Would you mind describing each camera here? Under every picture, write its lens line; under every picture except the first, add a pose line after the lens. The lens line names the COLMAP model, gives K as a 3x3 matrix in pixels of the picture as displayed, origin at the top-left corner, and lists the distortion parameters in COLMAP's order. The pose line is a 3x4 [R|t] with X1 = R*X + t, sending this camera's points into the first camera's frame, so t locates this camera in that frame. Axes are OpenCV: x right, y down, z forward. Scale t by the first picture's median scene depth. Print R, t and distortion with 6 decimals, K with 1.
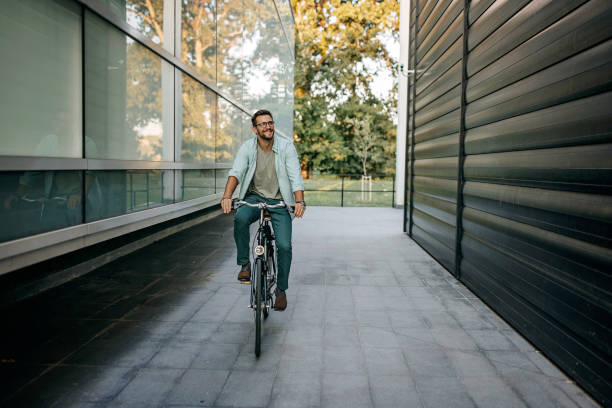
lens RADIAL K [[593.7, 0, 305.9], [0, 593.7, 203.2], [0, 0, 1]] dist [0.000950, 0.000000]
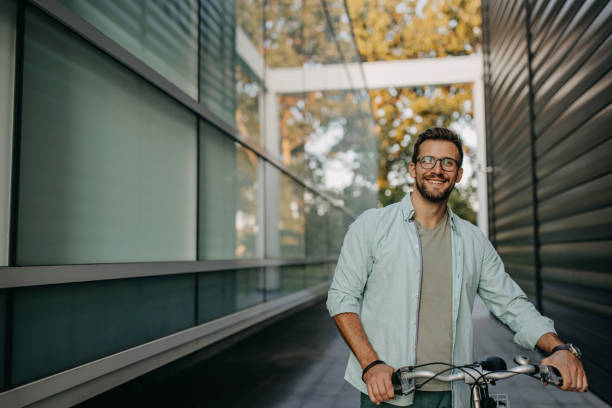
lens RADIAL K [[593.7, 0, 305.4], [0, 593.7, 208.0], [0, 0, 1]] dist [0.000950, 0.000000]
pose [[0.990740, -0.038556, -0.130183, -0.022502], [0.019983, 0.989798, -0.141070, 0.003106], [0.134294, 0.137162, 0.981403, -0.144479]]
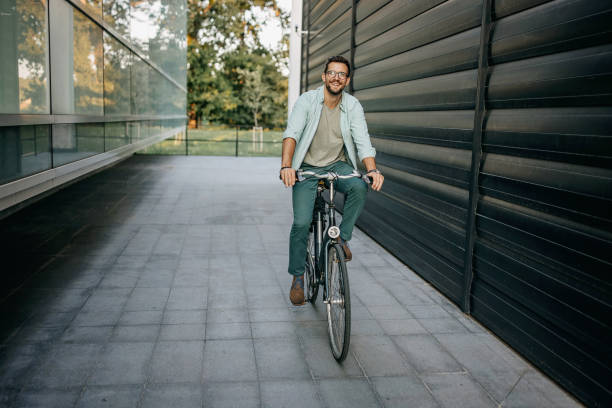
lens RADIAL K [[593.7, 0, 311.2], [0, 593.7, 203.8], [0, 0, 1]] dist [0.000950, 0.000000]
pose [[0.980484, -0.011660, 0.196253, -0.028806], [-0.004988, 0.996443, 0.084122, 0.000352], [-0.196536, -0.083459, 0.976938, -0.093624]]
